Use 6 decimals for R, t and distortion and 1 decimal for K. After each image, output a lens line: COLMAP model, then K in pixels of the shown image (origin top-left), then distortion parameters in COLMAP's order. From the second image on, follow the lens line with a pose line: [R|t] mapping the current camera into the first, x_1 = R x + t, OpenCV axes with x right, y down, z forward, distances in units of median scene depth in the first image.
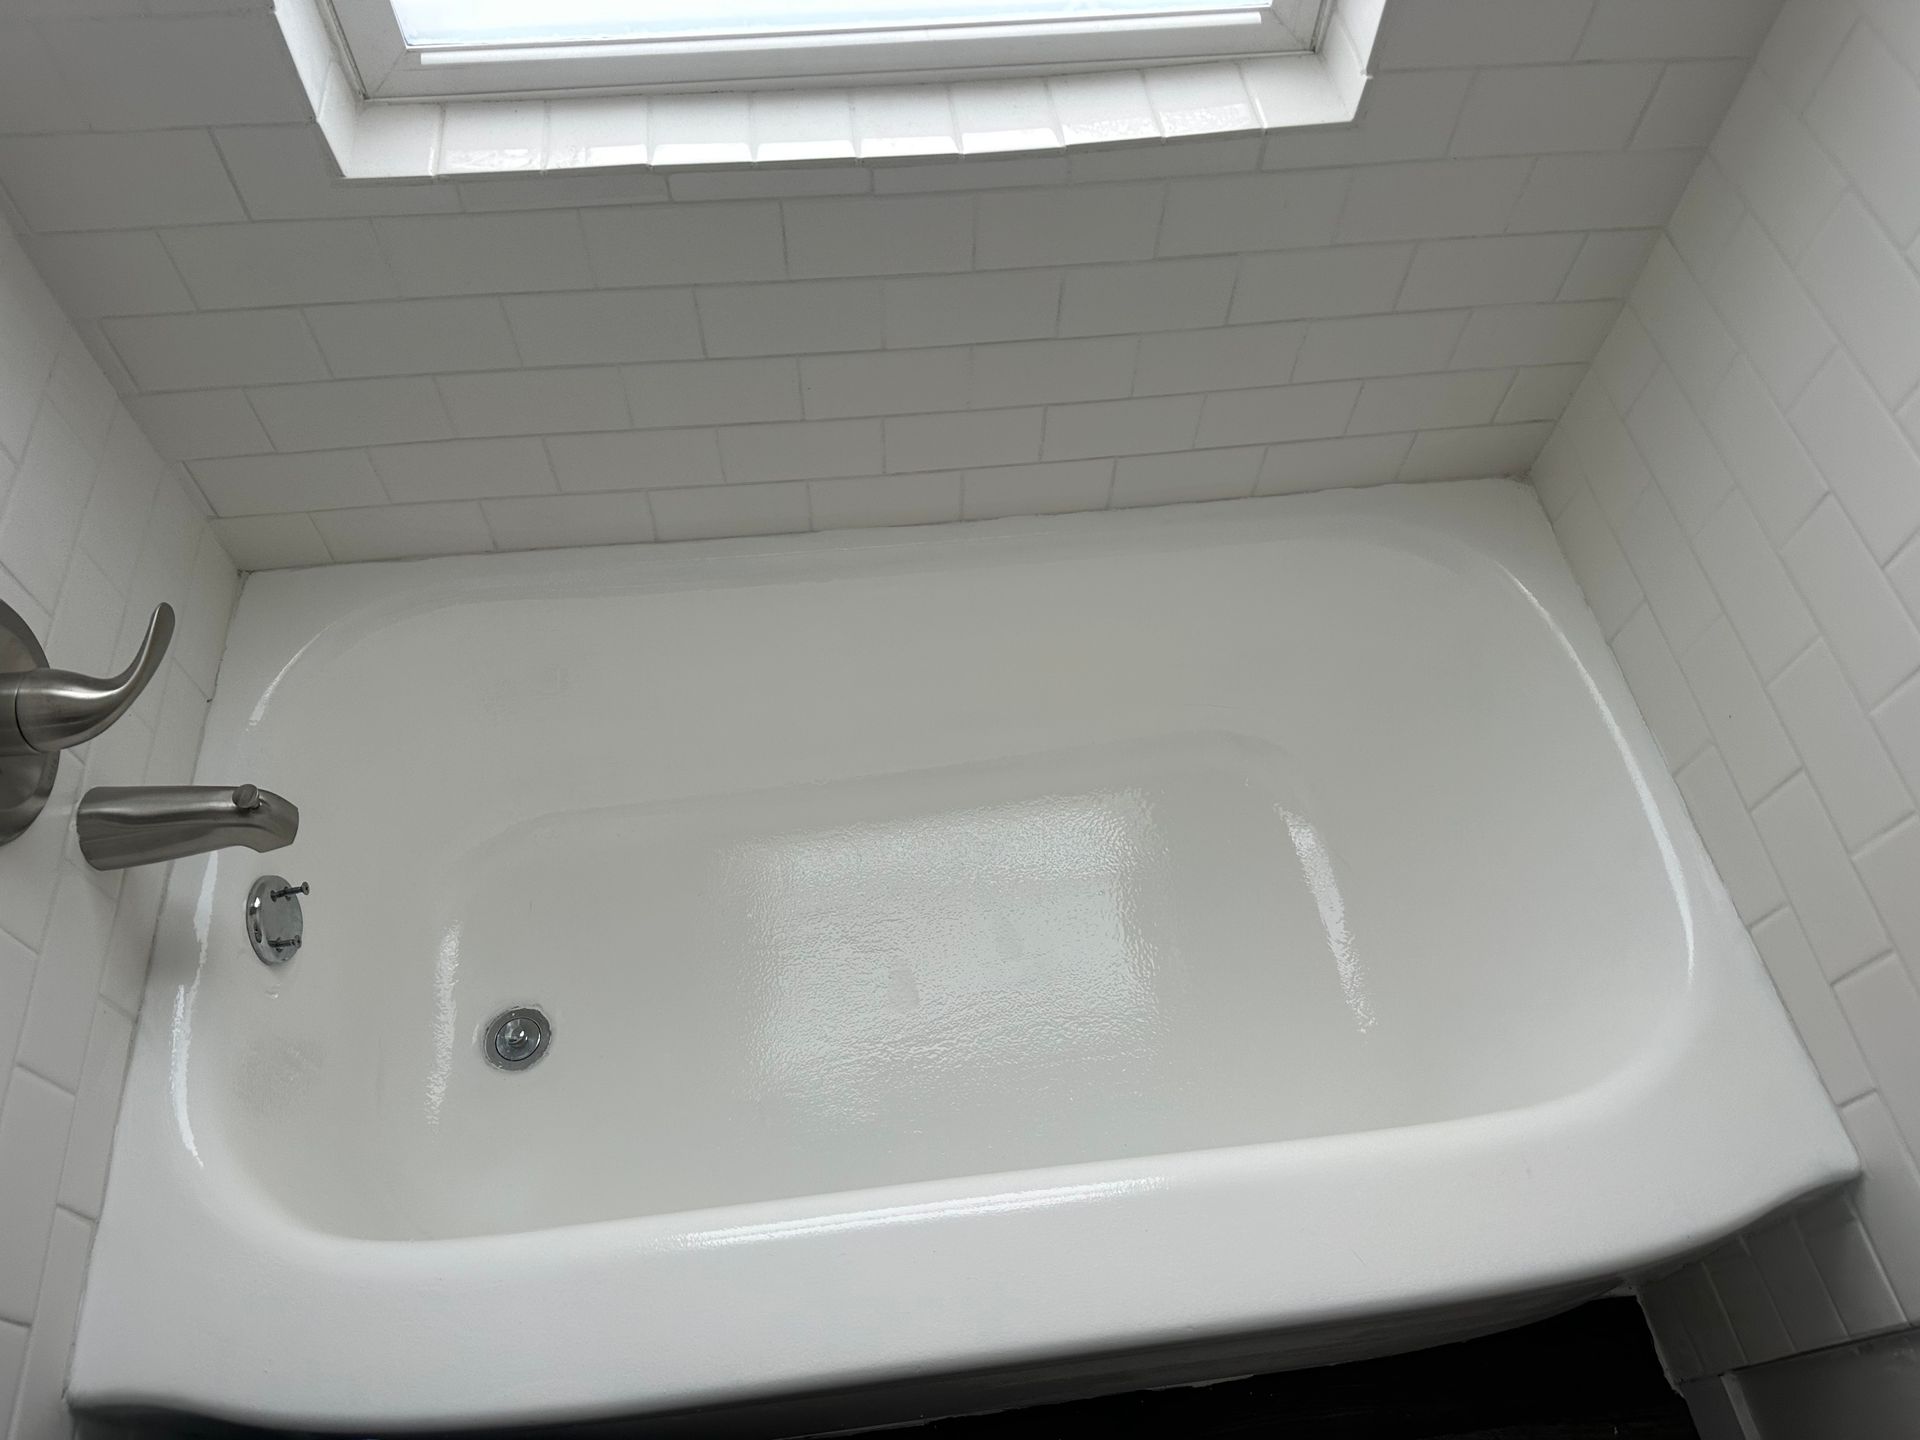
lens RADIAL K [[1345.1, 0, 969.2], [0, 1345.1, 731.3], [0, 0, 1]] dist [0.095485, -0.170251]
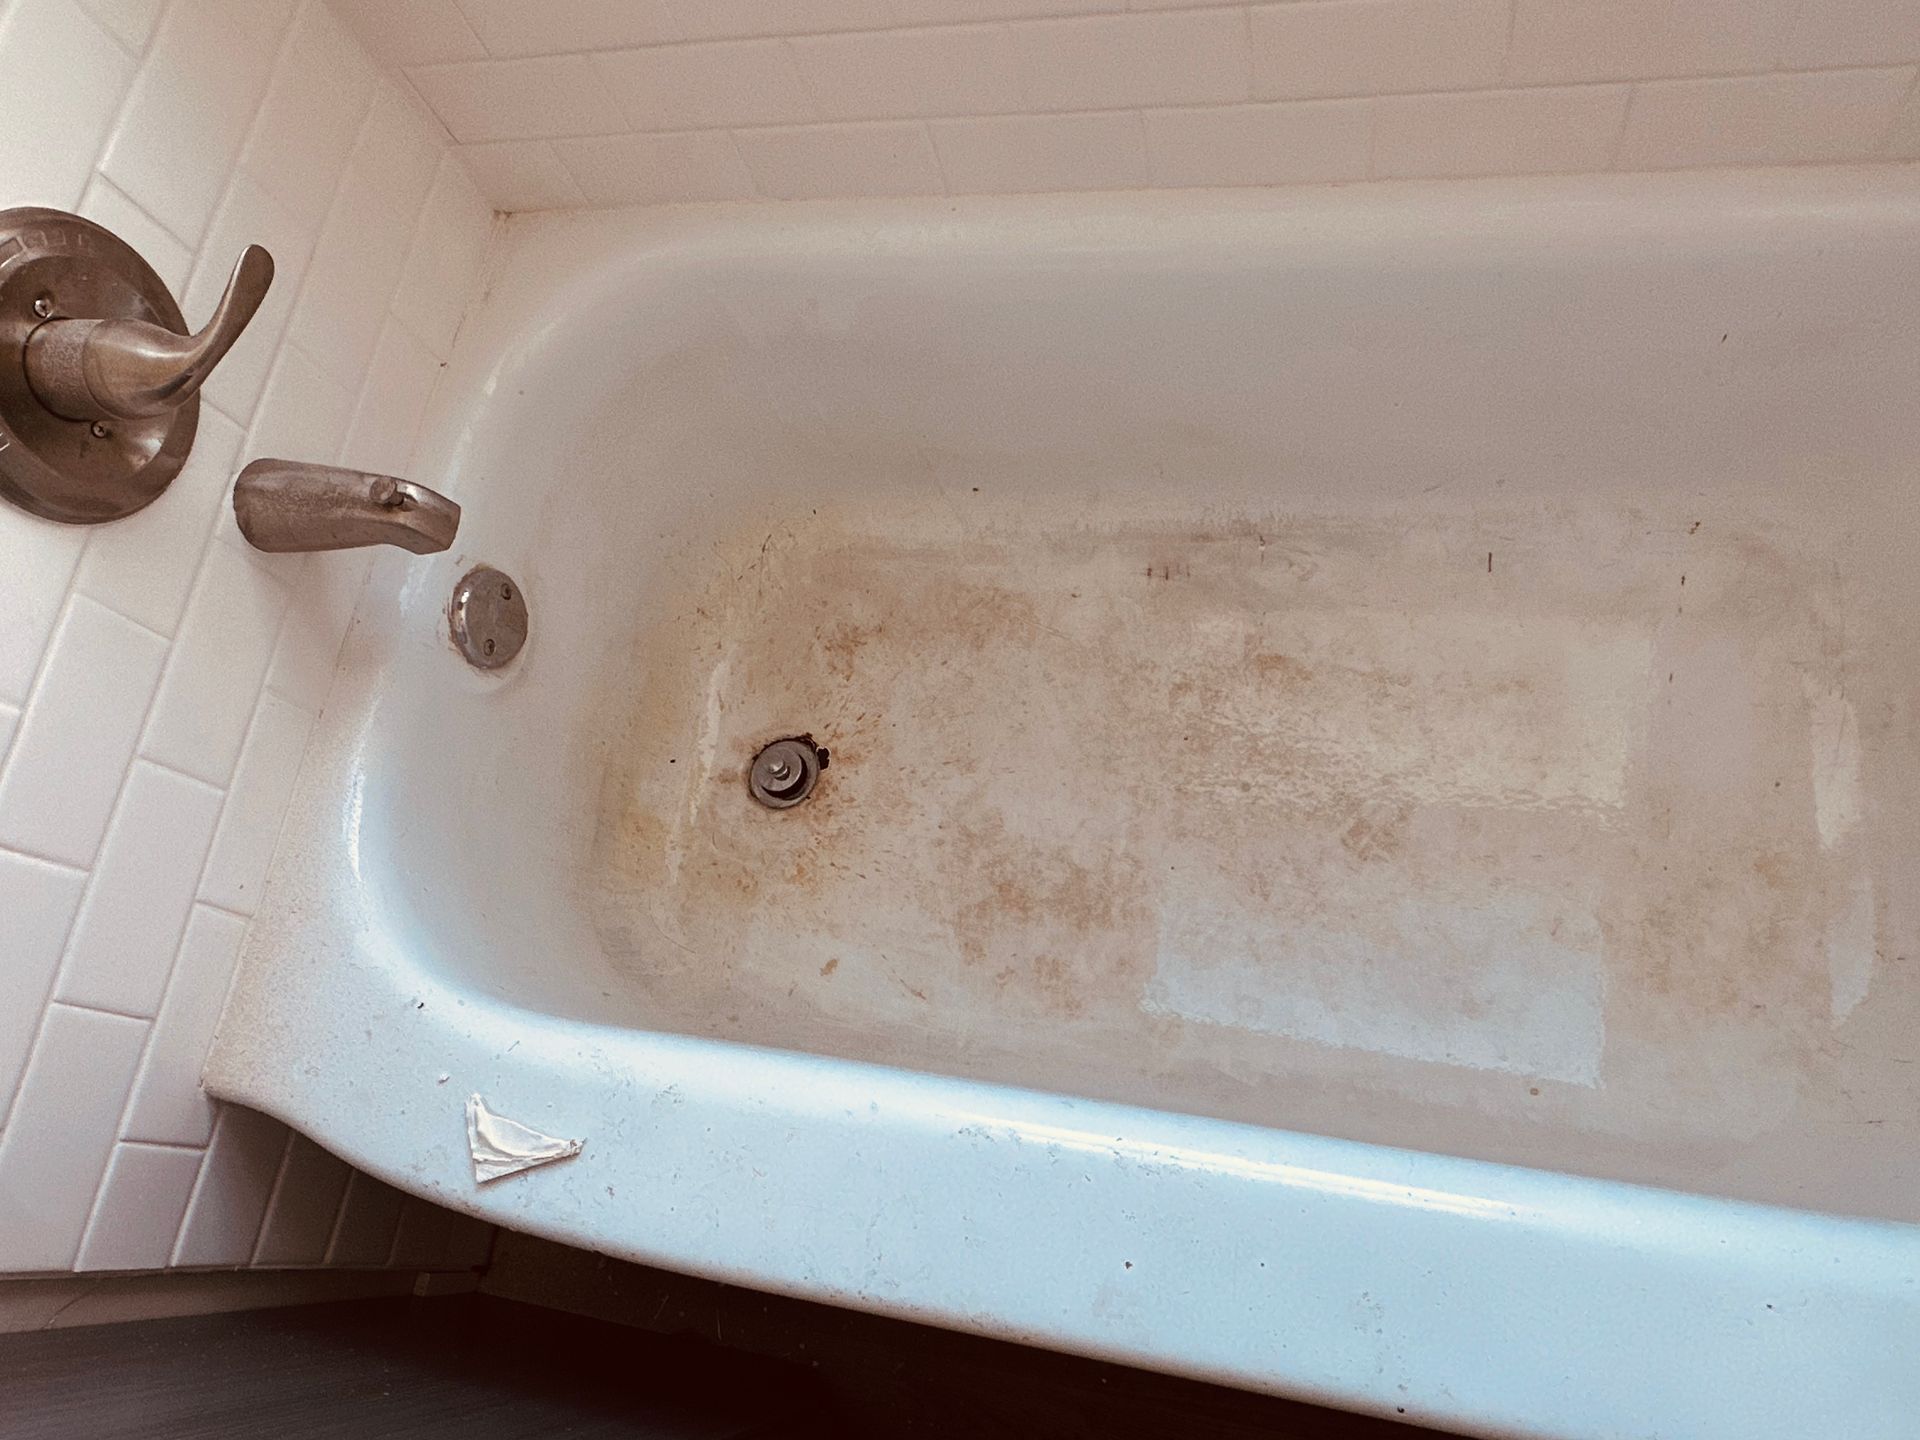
lens RADIAL K [[1345.1, 0, 969.2], [0, 1345.1, 731.3], [0, 0, 1]] dist [0.095485, -0.170251]
pose [[0.929643, 0.187762, -0.317031, 0.107852], [-0.112059, 0.963739, 0.242179, -0.054432], [0.351007, -0.189614, 0.916974, 0.314858]]
